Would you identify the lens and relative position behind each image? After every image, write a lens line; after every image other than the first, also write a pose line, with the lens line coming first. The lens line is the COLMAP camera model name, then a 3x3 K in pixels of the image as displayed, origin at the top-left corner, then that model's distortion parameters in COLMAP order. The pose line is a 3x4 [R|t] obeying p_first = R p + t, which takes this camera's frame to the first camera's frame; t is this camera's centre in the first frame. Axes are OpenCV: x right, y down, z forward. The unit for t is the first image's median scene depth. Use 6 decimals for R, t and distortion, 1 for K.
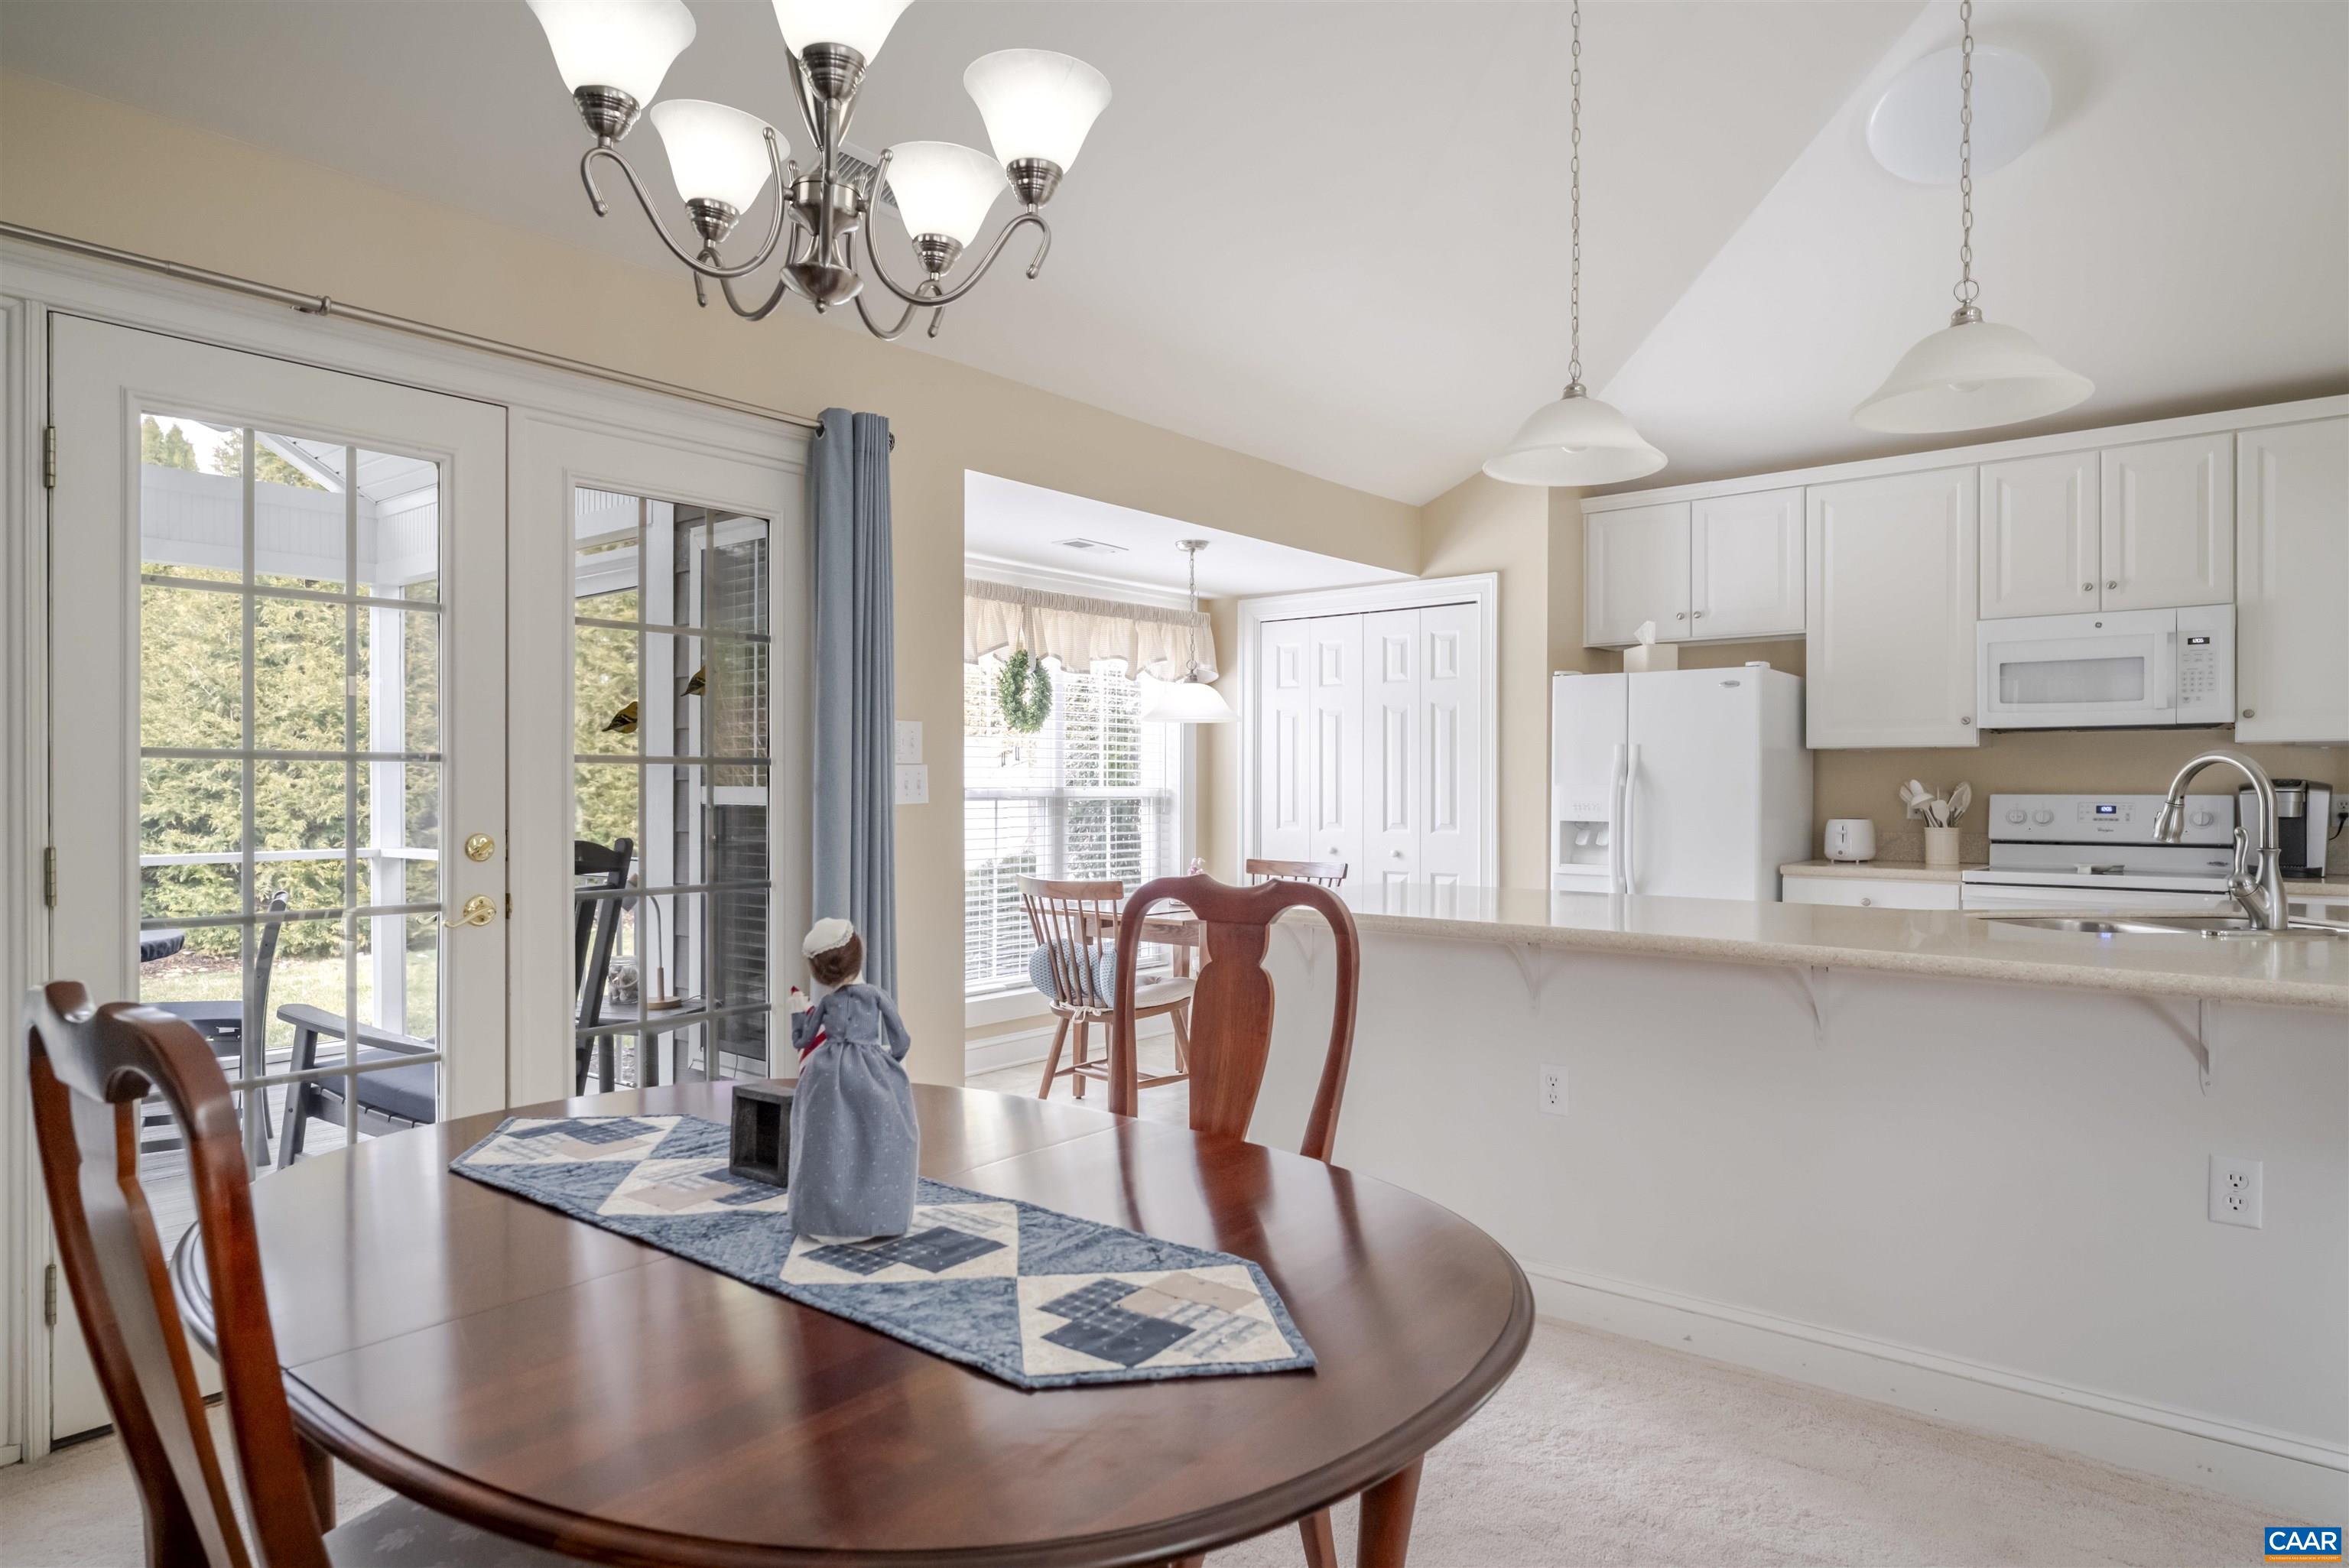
lens RADIAL K [[1380.2, 0, 1157.7], [0, 1380.2, 774.6], [0, 0, 1]] dist [-0.002636, 0.002415]
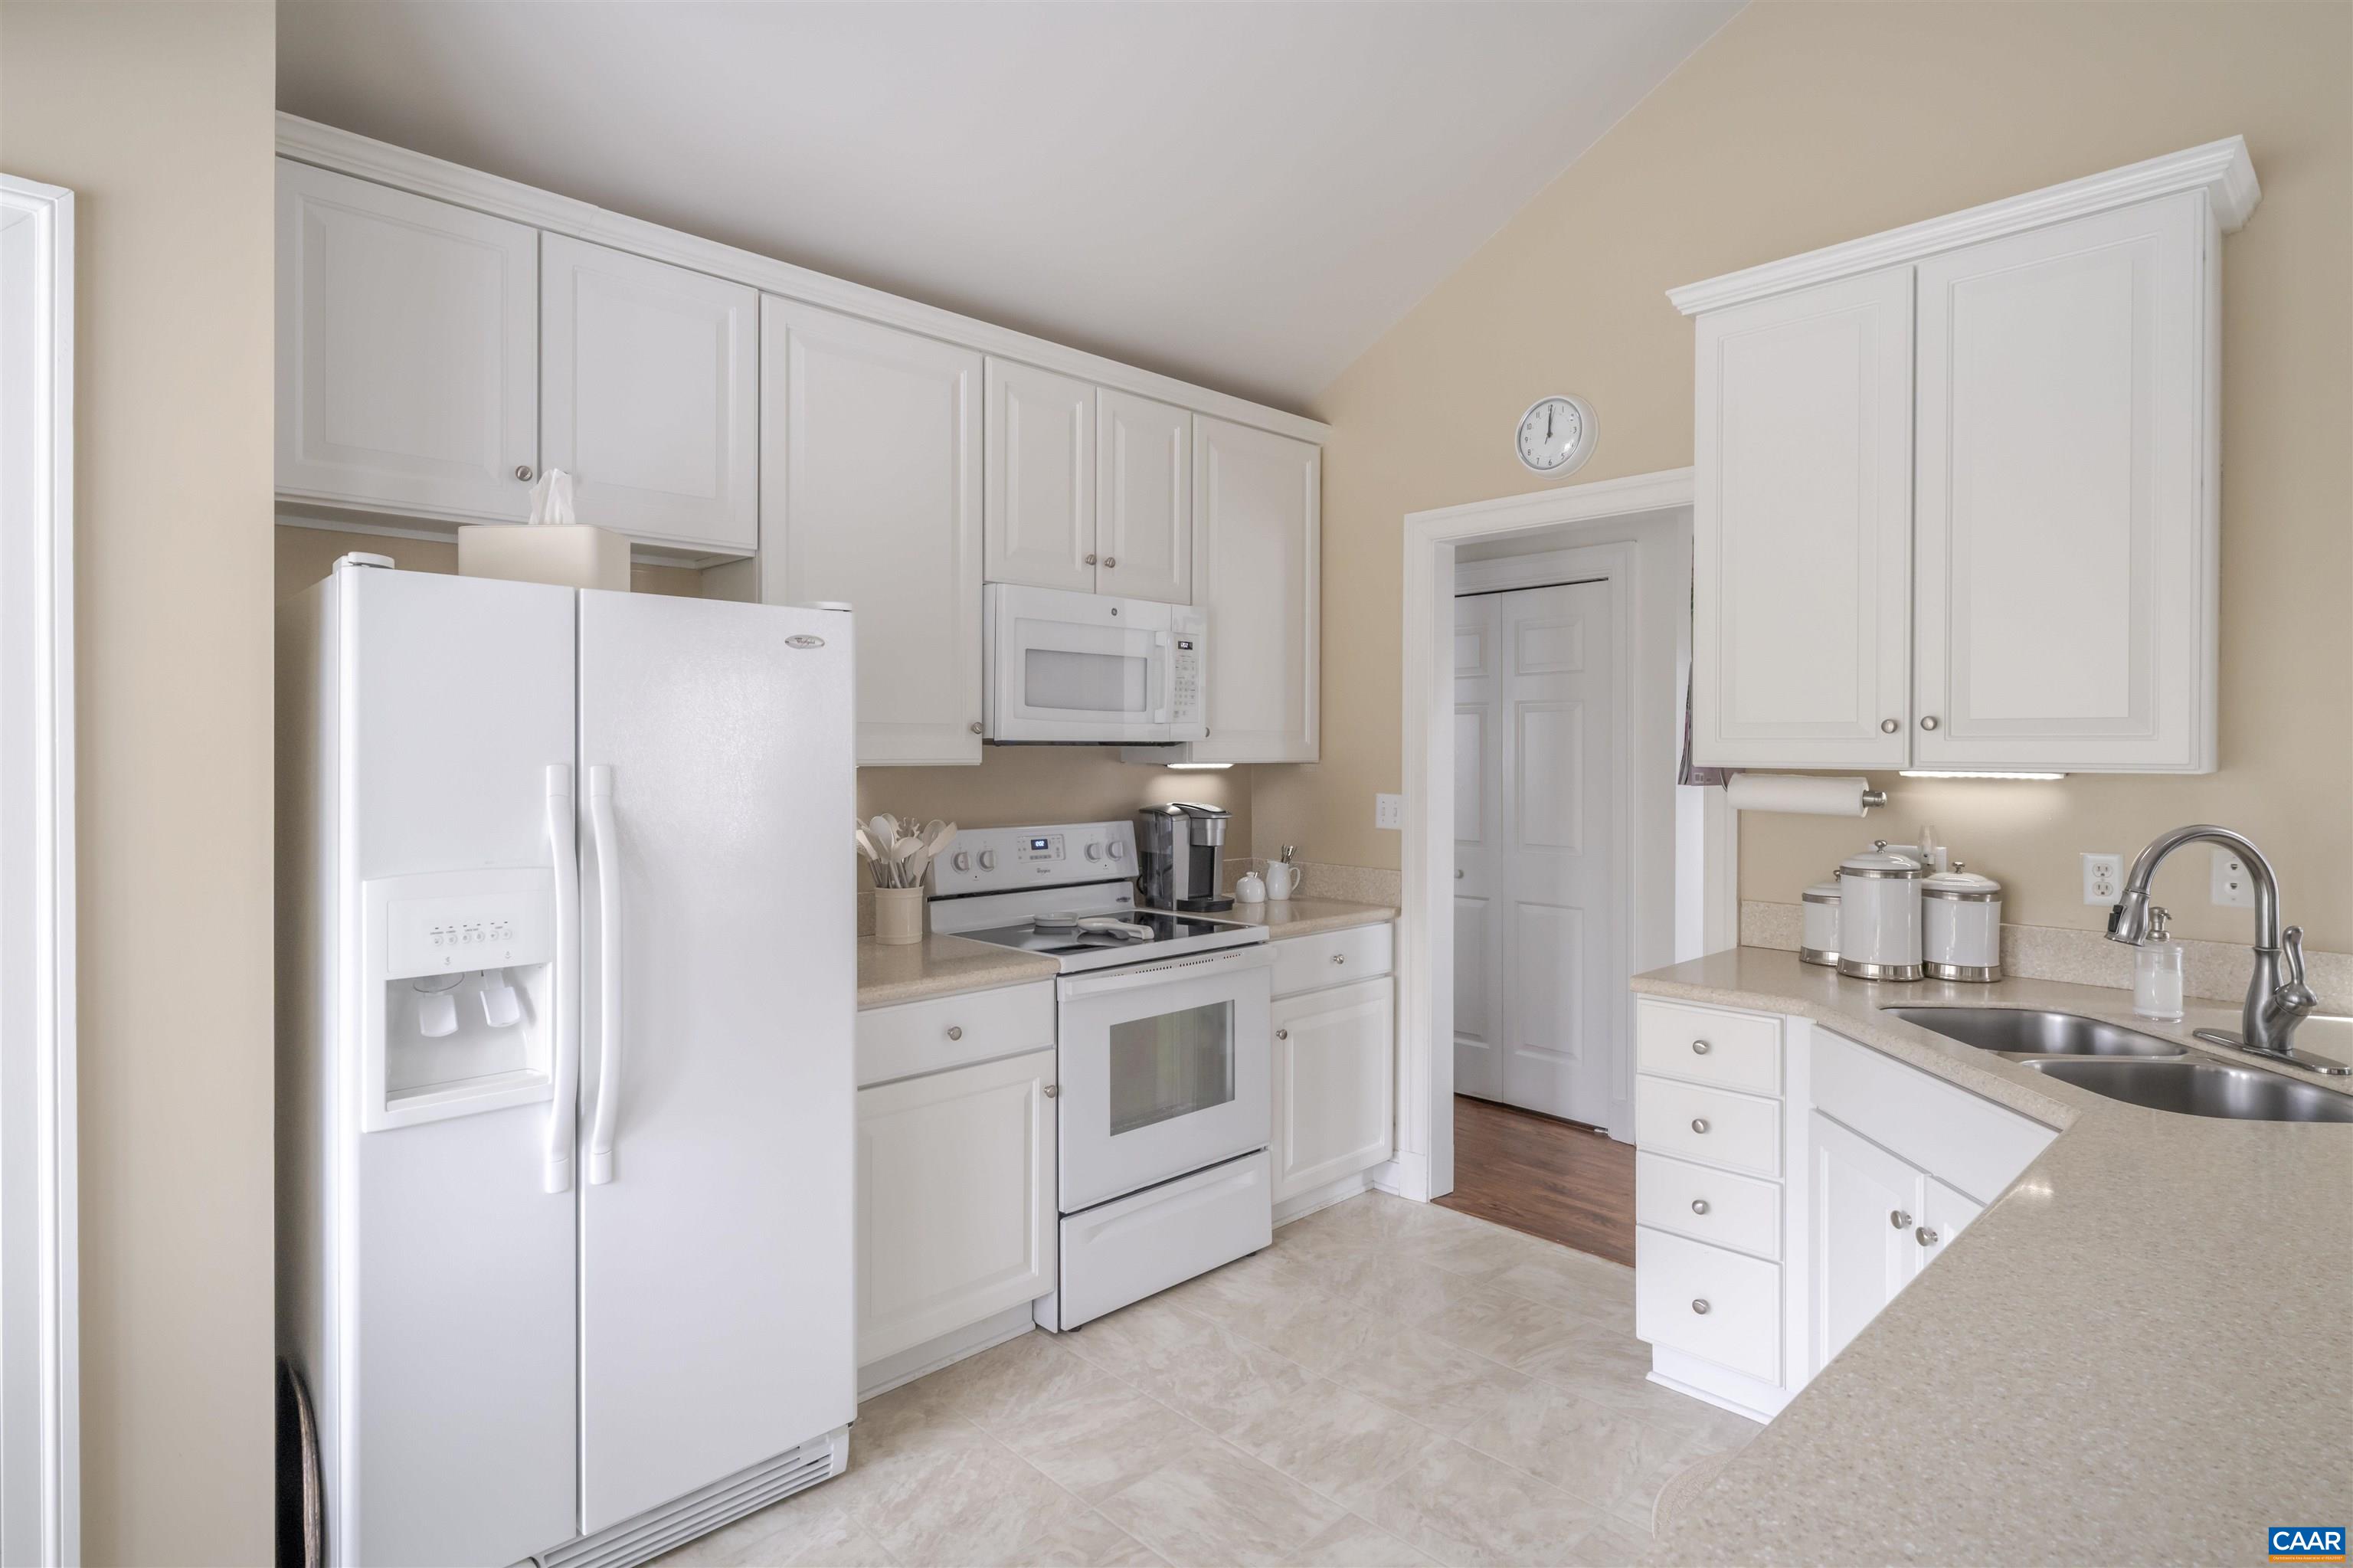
lens RADIAL K [[1210.2, 0, 1173.0], [0, 1210.2, 757.8], [0, 0, 1]] dist [-0.000991, -0.000472]
pose [[0.107732, -0.007381, 0.994153, 0.007431], [-0.009723, 0.999917, 0.008477, -0.027086], [-0.994132, -0.010580, 0.107651, 0.744372]]
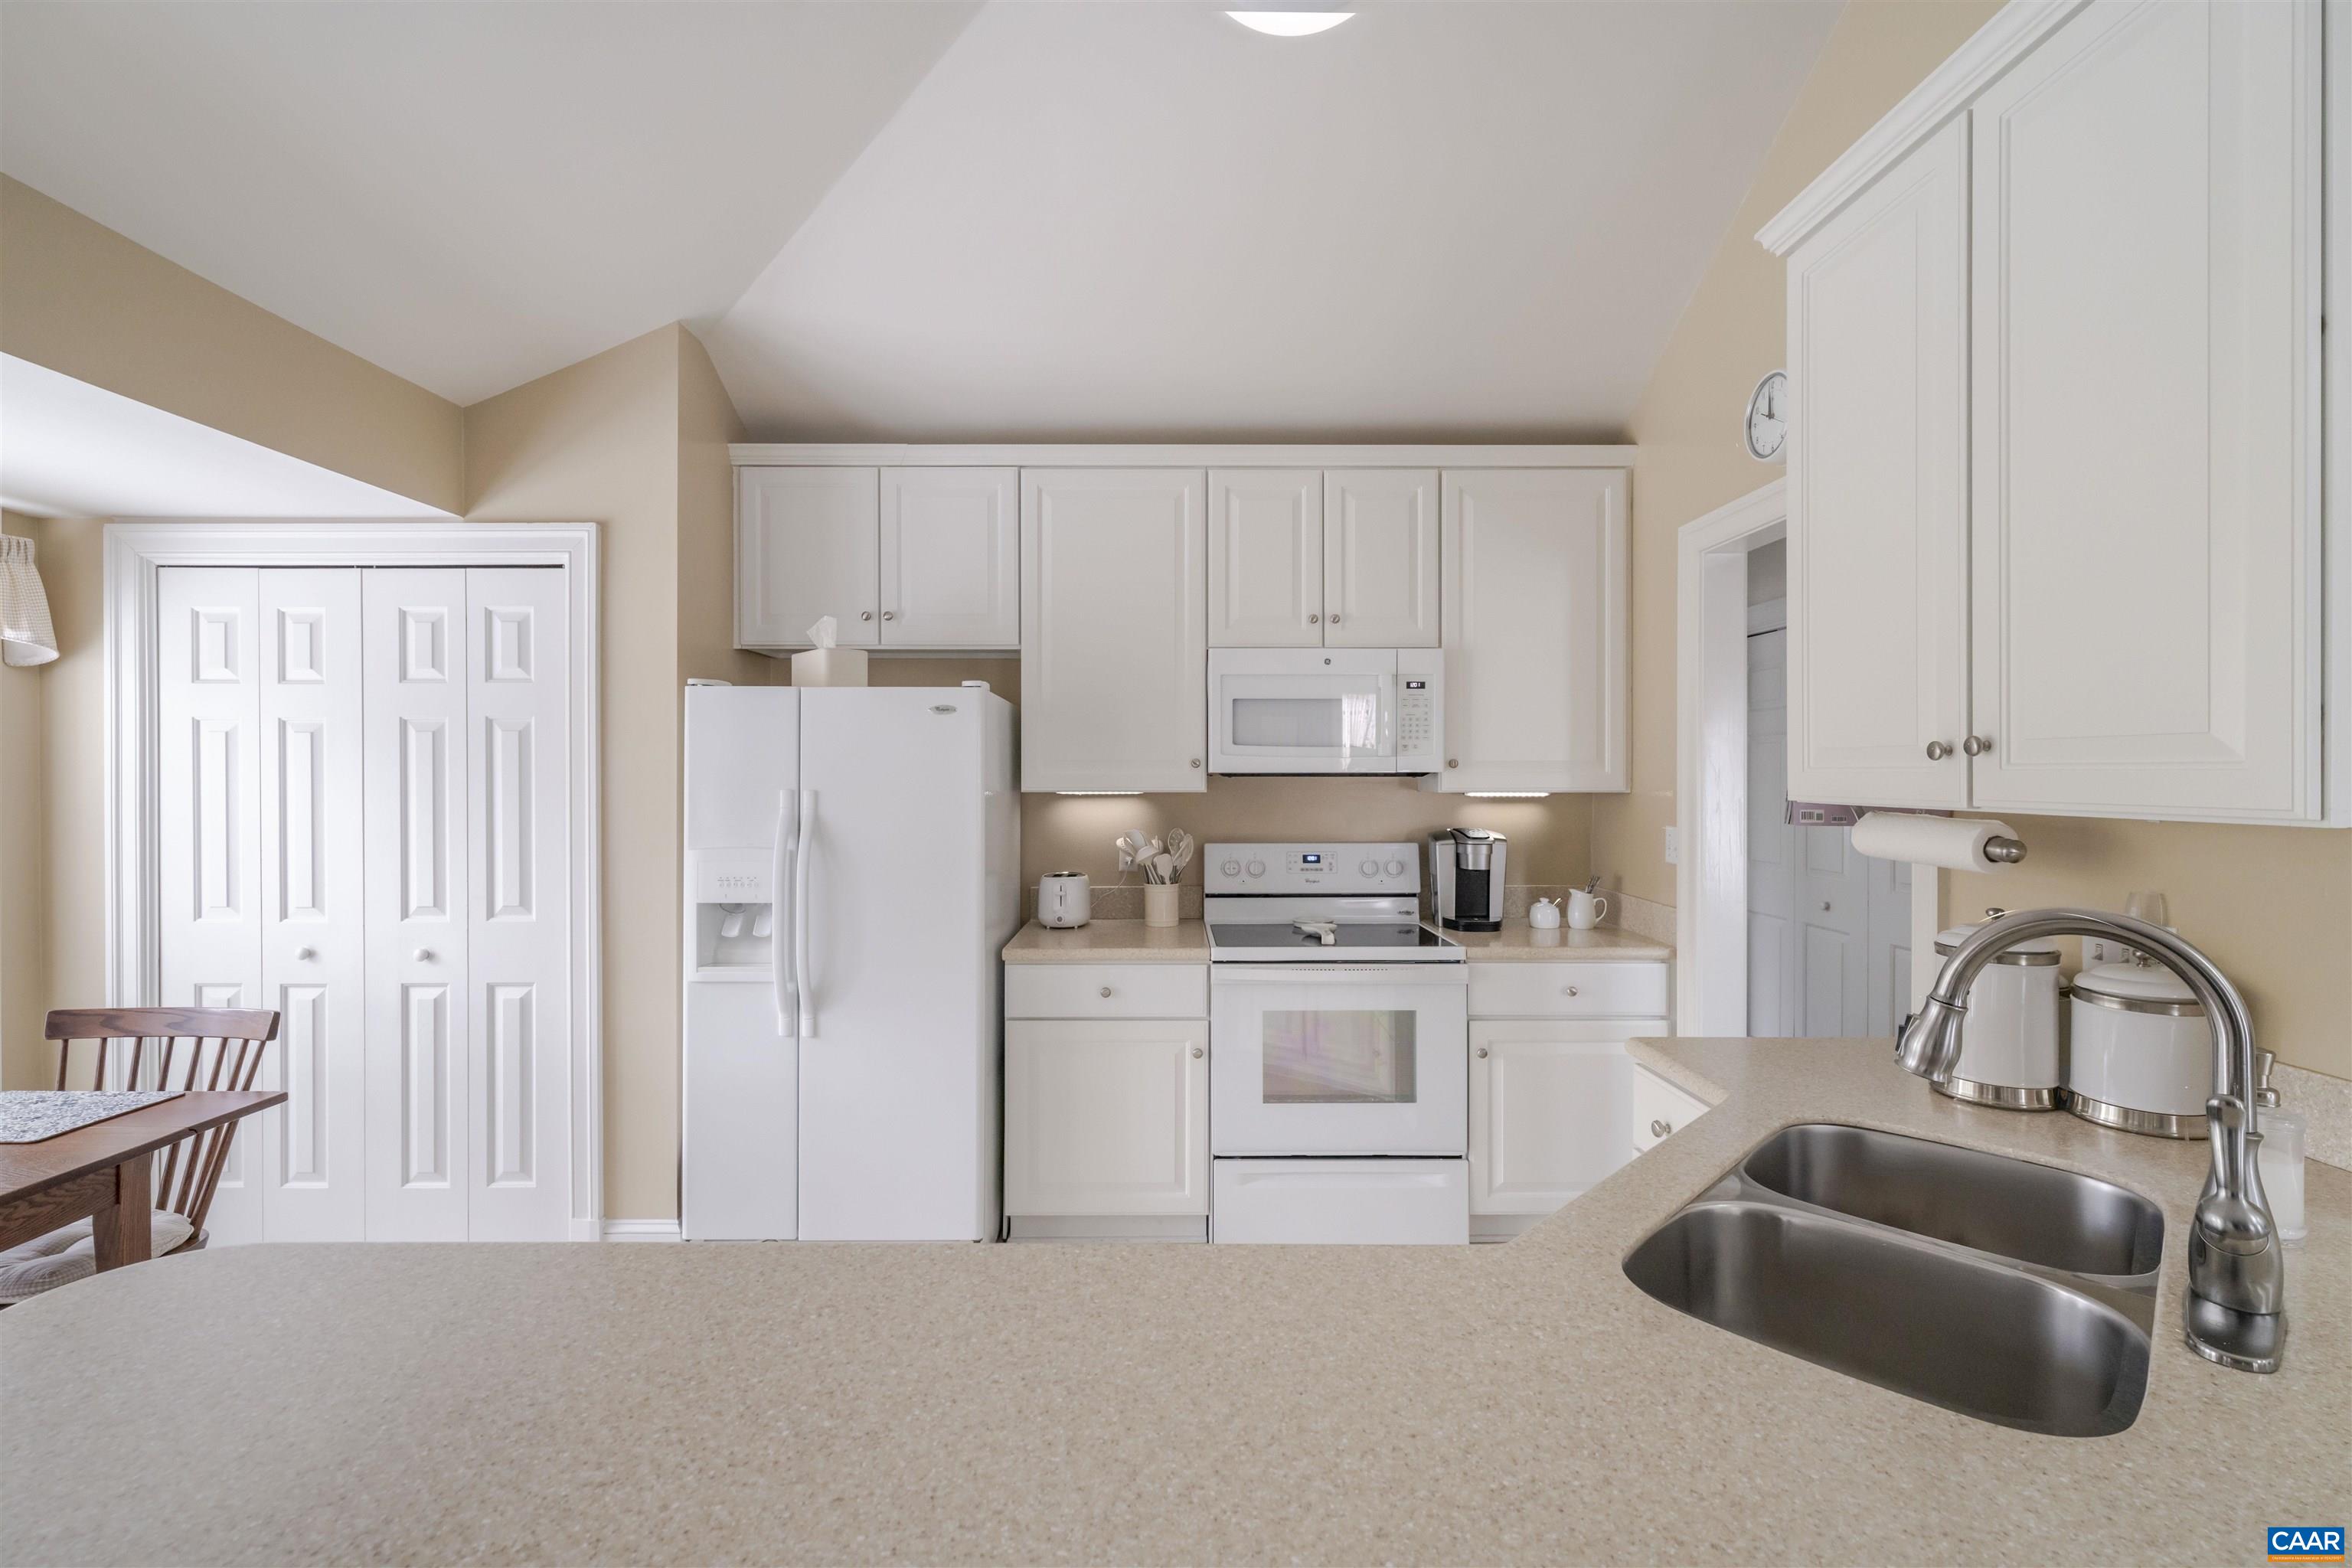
lens RADIAL K [[1040.6, 0, 1185.2], [0, 1040.6, 781.6], [0, 0, 1]] dist [-0.003901, -0.000423]
pose [[0.762218, -0.005263, 0.647299, 0.142052], [-0.004237, 0.999905, 0.013119, -0.032038], [-0.647307, -0.012742, 0.762123, 0.450889]]
